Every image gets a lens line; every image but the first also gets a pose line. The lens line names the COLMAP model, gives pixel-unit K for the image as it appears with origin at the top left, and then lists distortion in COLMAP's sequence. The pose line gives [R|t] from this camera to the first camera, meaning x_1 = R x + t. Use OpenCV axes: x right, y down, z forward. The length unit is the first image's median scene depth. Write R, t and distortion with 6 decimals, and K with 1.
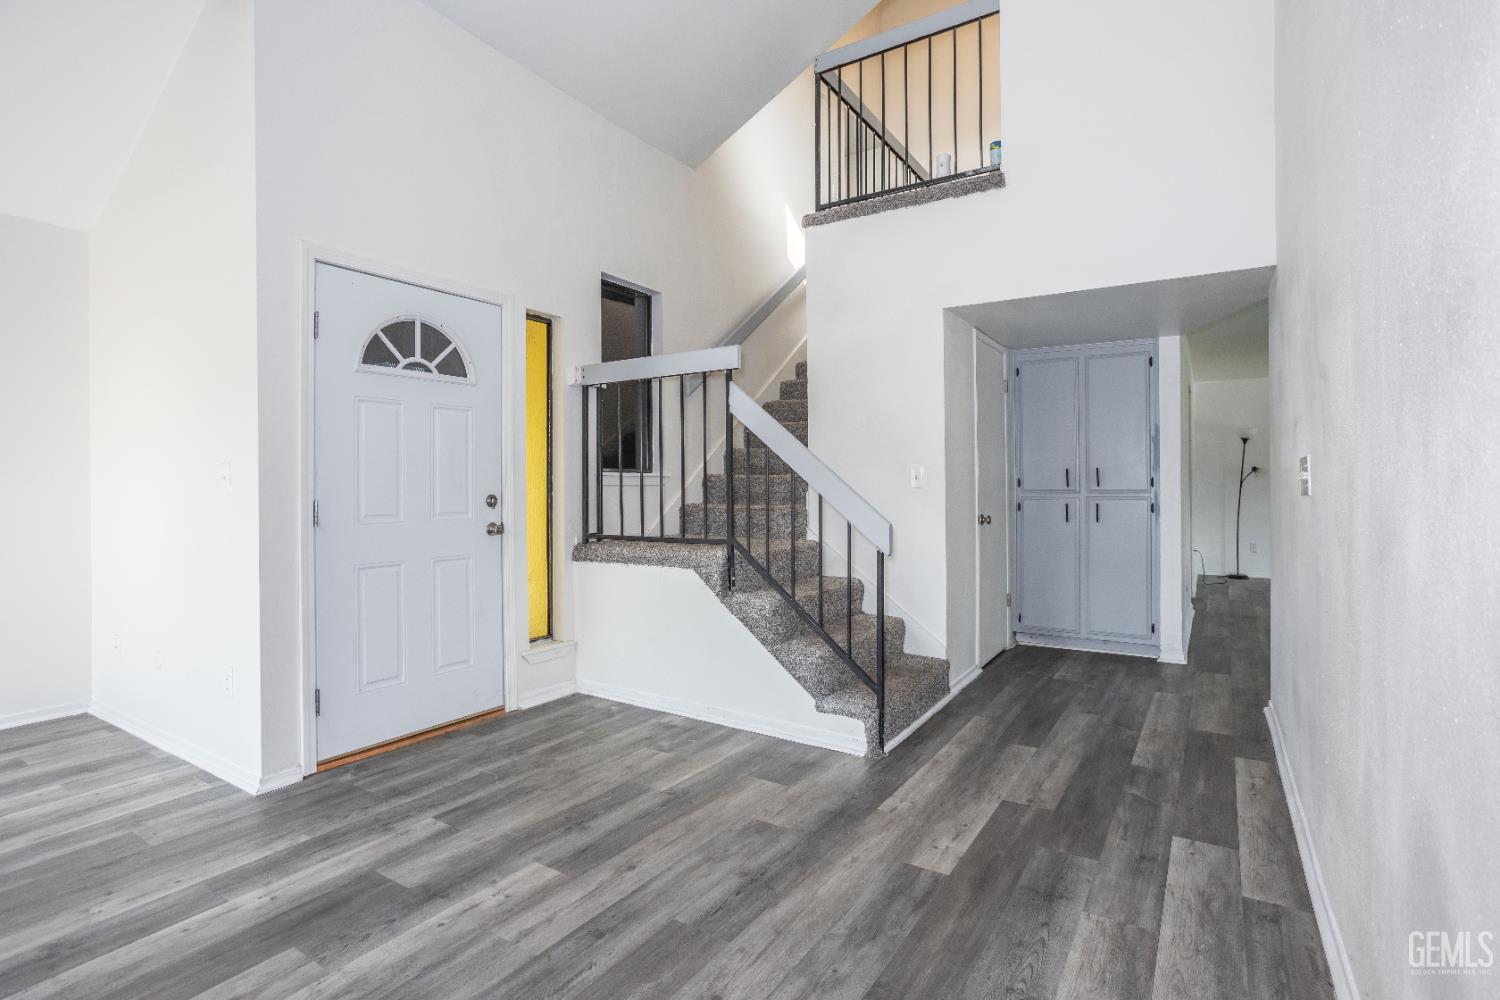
lens RADIAL K [[713.8, 0, 751.5], [0, 713.8, 494.8], [0, 0, 1]] dist [-0.055016, 0.029485]
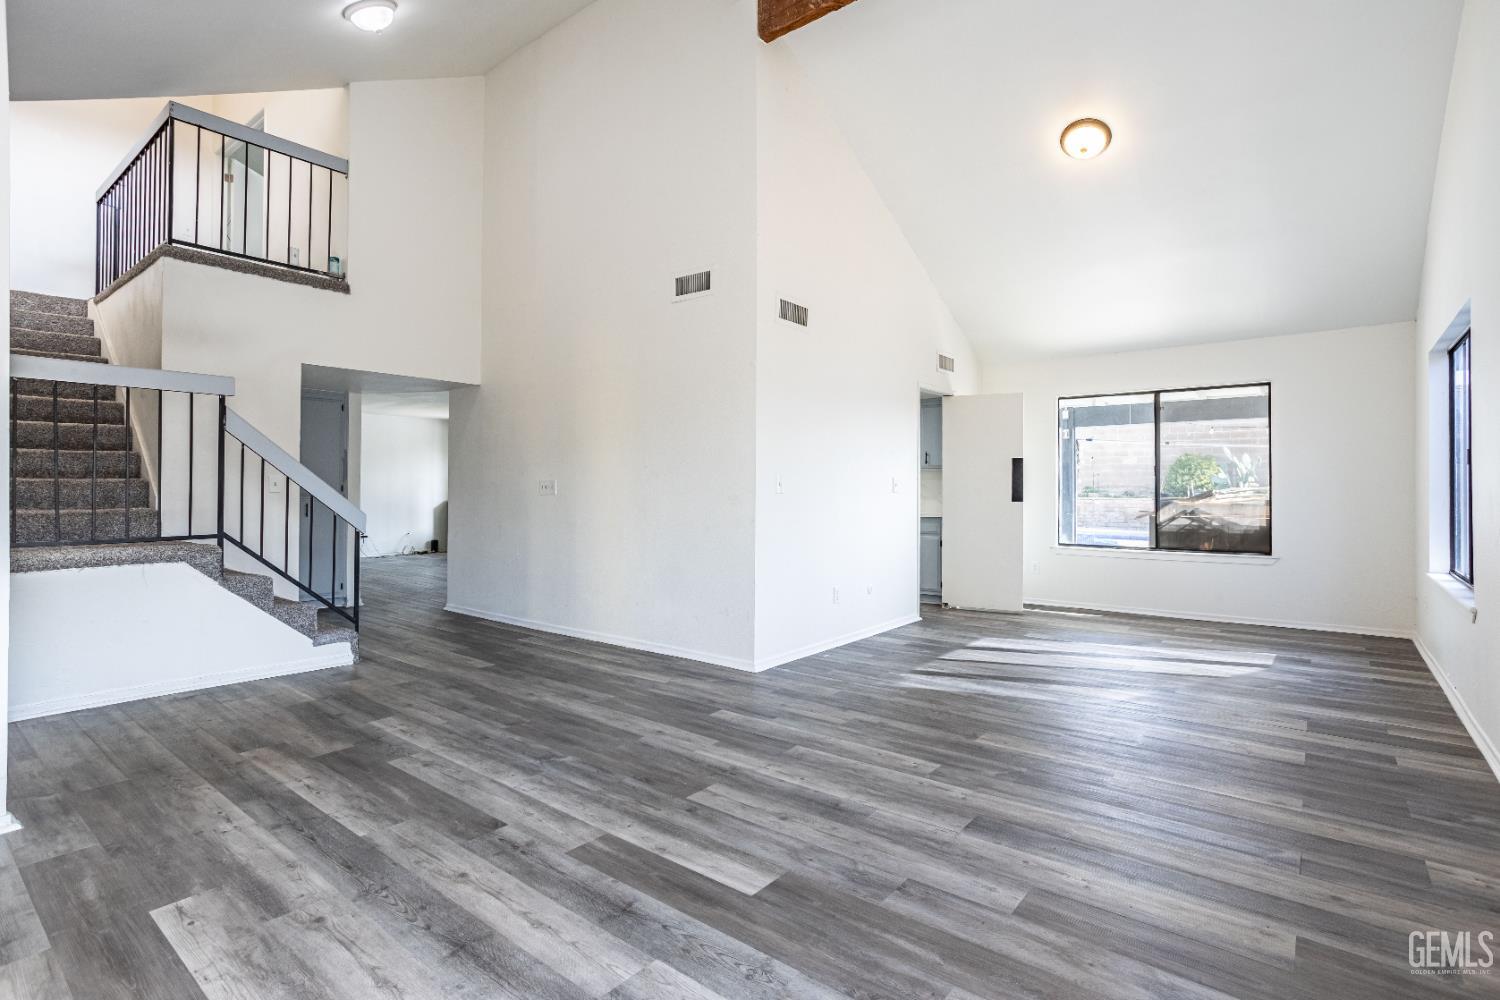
lens RADIAL K [[713.8, 0, 751.5], [0, 713.8, 494.8], [0, 0, 1]] dist [-0.055016, 0.029485]
pose [[0.119775, -0.006332, 0.992781, -1.722836], [0.007086, 0.999960, 0.005523, -0.007077], [-0.992776, 0.006373, 0.119815, -0.075731]]
